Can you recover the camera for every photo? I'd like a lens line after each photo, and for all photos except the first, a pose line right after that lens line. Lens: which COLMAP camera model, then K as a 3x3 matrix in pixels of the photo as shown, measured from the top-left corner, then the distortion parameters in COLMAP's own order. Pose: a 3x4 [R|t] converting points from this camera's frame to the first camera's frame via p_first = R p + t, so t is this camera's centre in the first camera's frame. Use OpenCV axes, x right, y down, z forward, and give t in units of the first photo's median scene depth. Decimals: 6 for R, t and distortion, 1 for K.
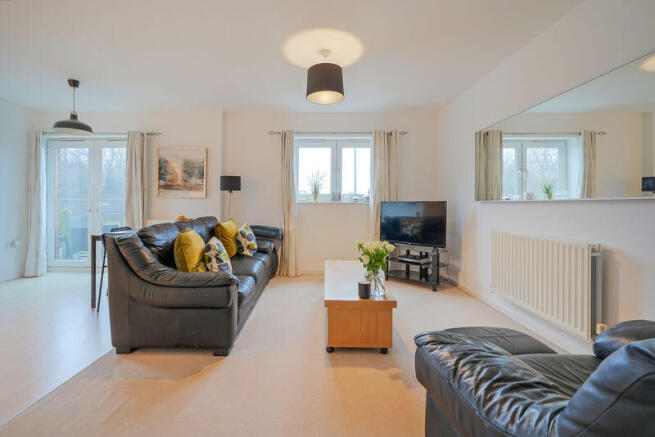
lens RADIAL K [[294.3, 0, 311.8], [0, 294.3, 204.2], [0, 0, 1]] dist [-0.001787, -0.000121]
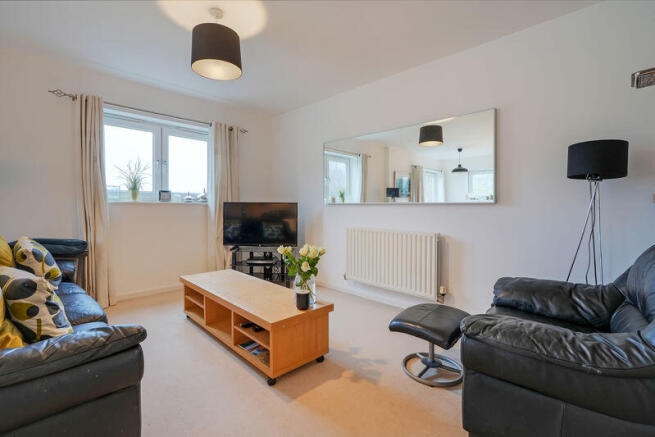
lens RADIAL K [[294.3, 0, 313.2], [0, 294.3, 207.7], [0, 0, 1]] dist [-0.001787, -0.000121]
pose [[0.707062, -0.001827, 0.707149, -0.213397], [-0.005074, 0.999958, 0.007657, -0.000427], [-0.707133, -0.009002, 0.707023, 0.164315]]
